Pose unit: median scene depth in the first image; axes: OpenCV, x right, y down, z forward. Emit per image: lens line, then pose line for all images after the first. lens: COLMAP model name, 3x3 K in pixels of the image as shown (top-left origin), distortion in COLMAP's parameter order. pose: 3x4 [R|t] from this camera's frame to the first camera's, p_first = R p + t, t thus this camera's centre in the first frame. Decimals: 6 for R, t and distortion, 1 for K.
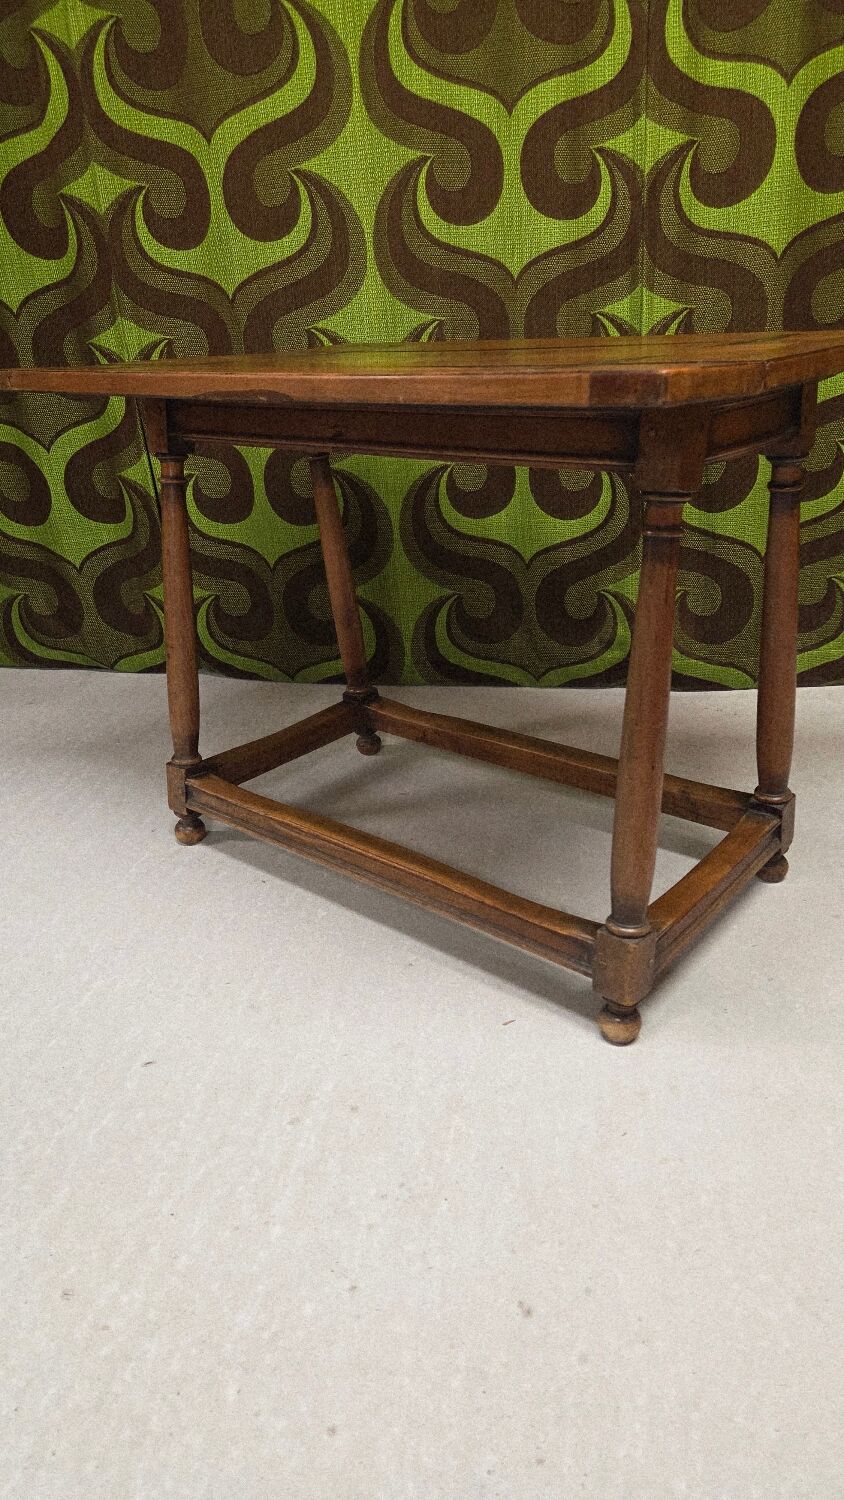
lens RADIAL K [[1002.1, 0, 426.0], [0, 1002.1, 750.1], [0, 0, 1]] dist [0.065659, -0.063506]
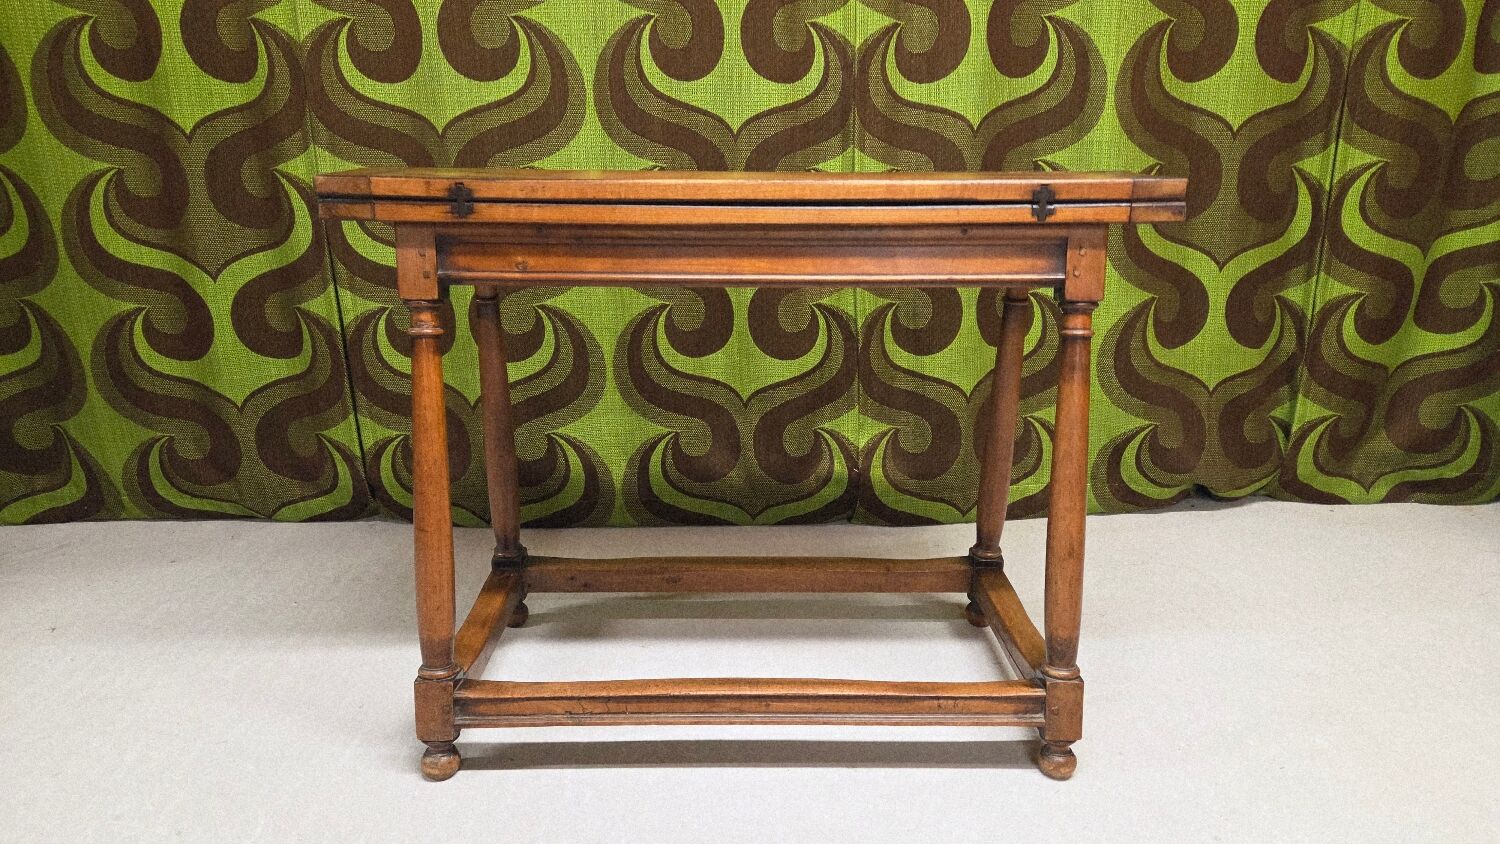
lens RADIAL K [[1002.1, 0, 752.1], [0, 1002.1, 431.9], [0, 0, 1]] dist [0.065659, -0.063506]
pose [[0.975561, -0.005606, 0.219658, -0.118748], [0.037944, 0.988955, -0.143278, -0.015165], [-0.216429, 0.148111, 0.964998, 0.047982]]
